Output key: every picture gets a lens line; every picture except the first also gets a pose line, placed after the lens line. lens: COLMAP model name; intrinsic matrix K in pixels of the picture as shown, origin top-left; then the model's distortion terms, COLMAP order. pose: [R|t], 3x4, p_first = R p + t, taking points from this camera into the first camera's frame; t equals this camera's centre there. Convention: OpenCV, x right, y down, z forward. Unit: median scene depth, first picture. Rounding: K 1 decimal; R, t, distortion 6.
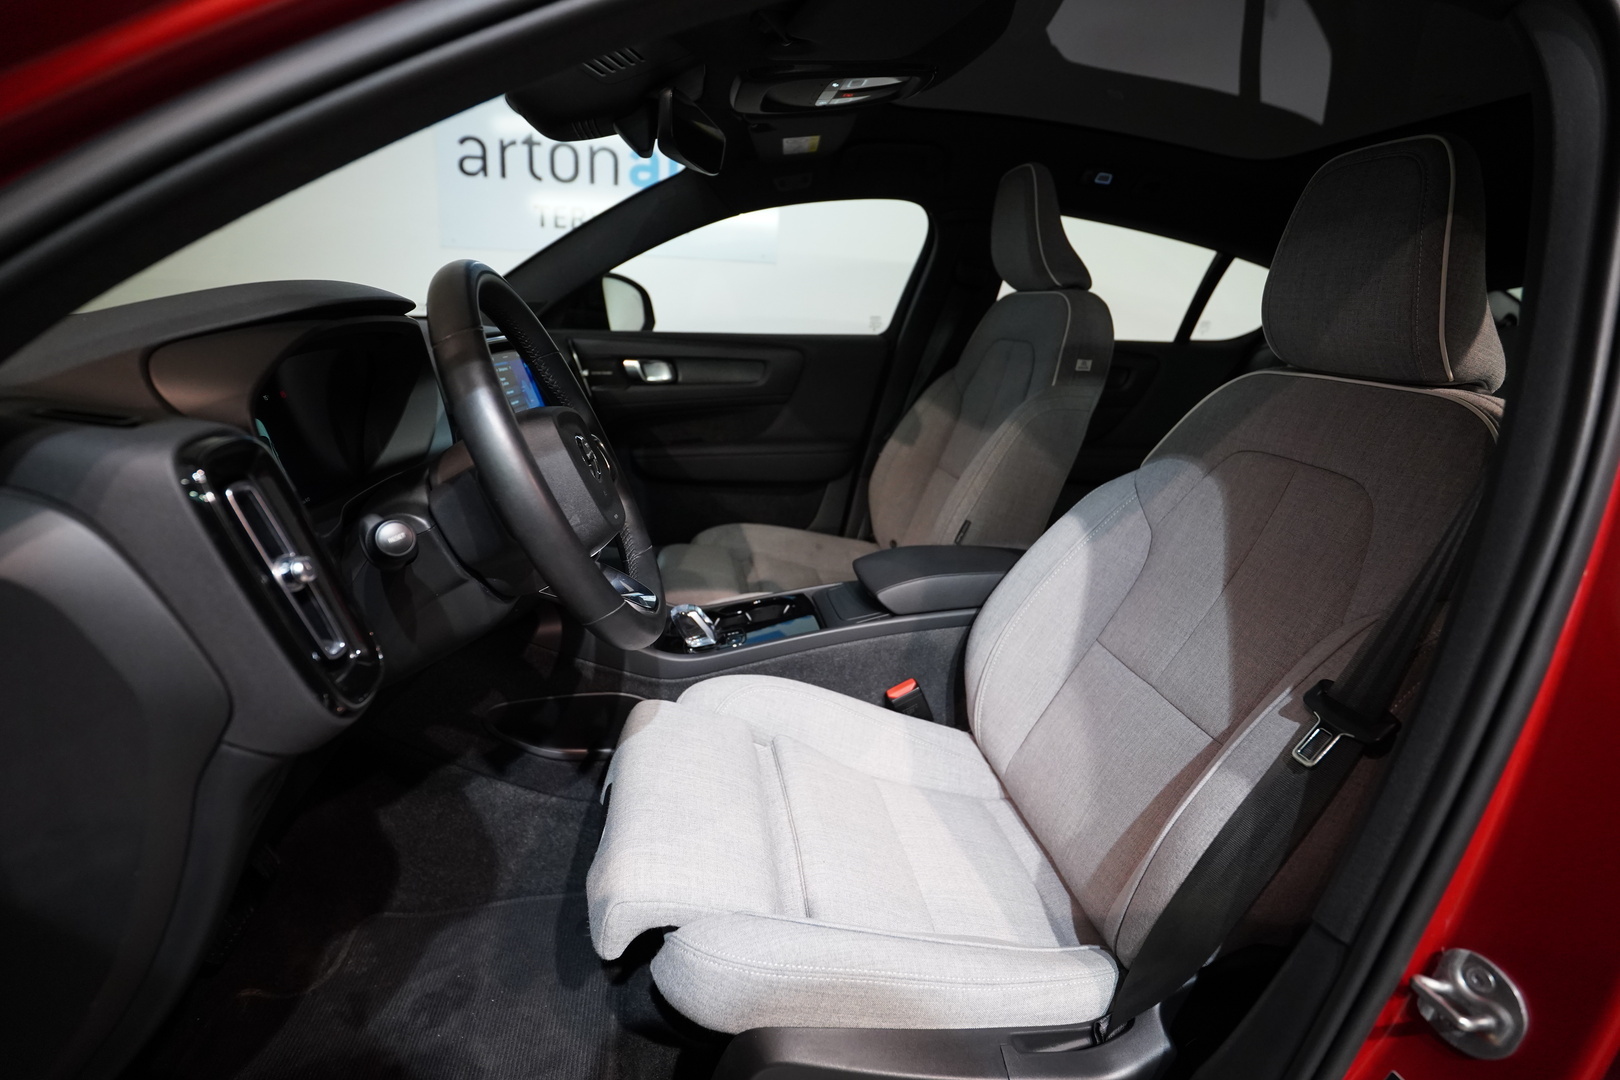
lens RADIAL K [[753.7, 0, 810.0], [0, 753.7, 540.0], [0, 0, 1]] dist [-0.079813, 0.035433]
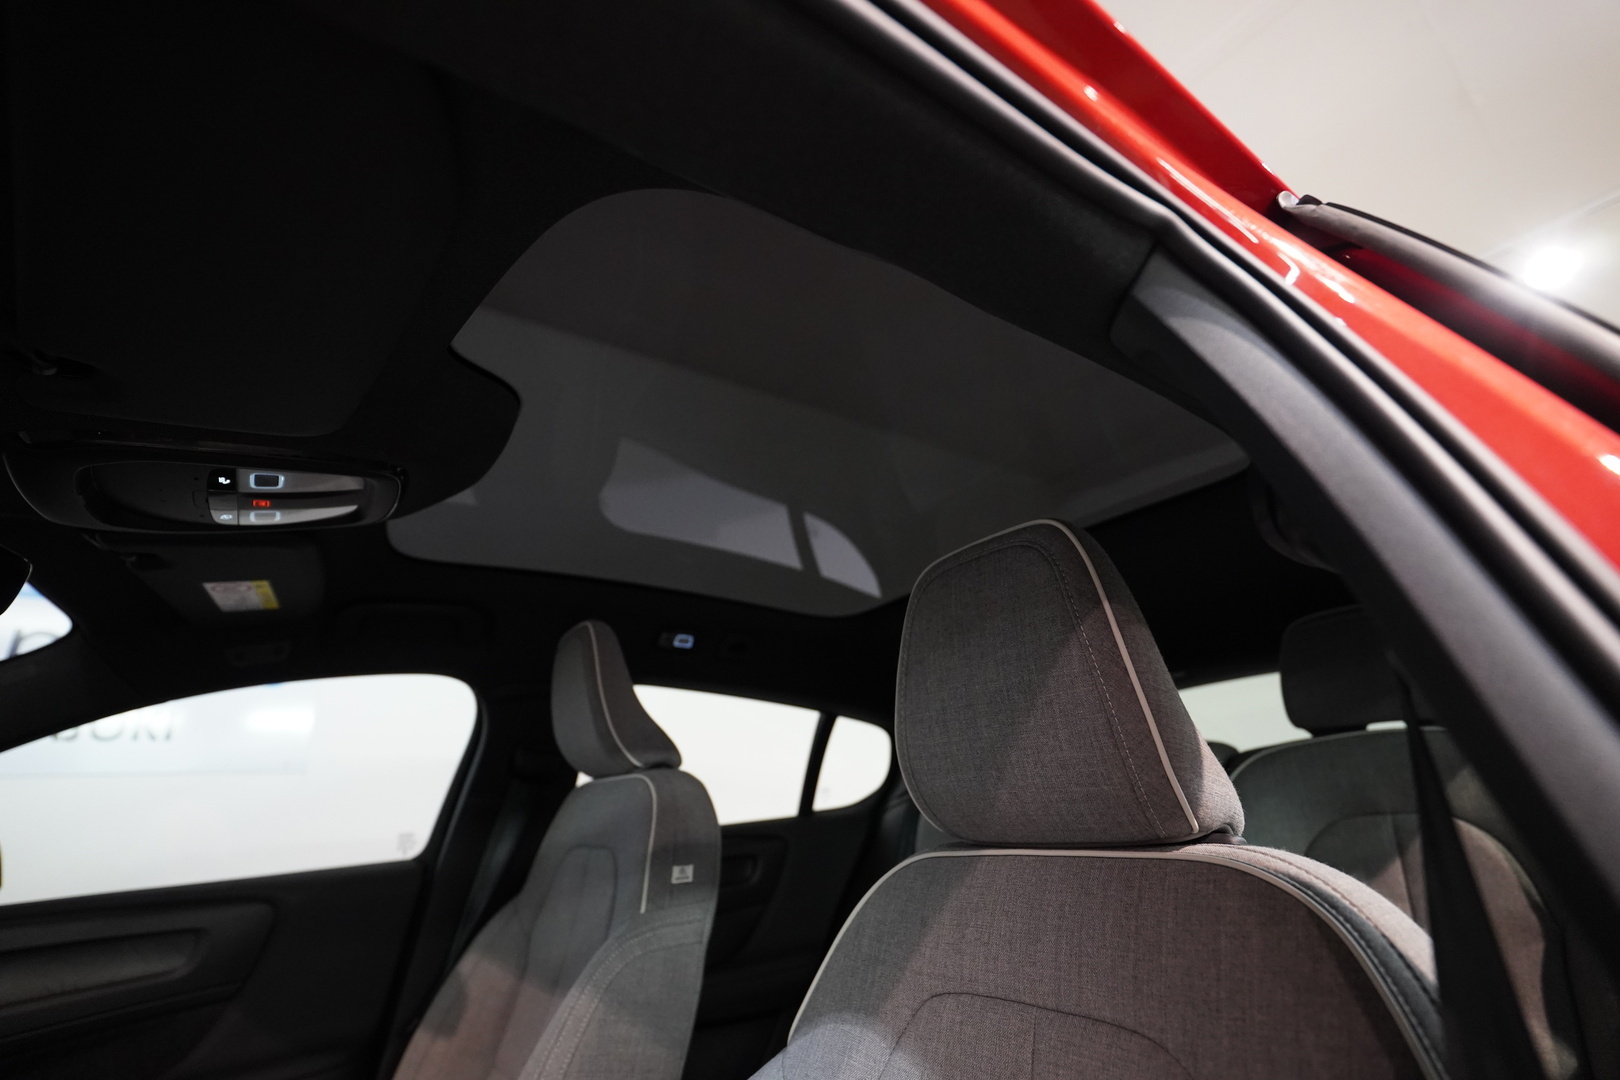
lens RADIAL K [[753.7, 0, 810.0], [0, 753.7, 540.0], [0, 0, 1]] dist [-0.079813, 0.035433]
pose [[0.888602, 0.043152, 0.456646, 0.134207], [0.236681, 0.809650, -0.537075, -0.081892], [-0.392898, 0.585325, 0.709243, 0.260486]]
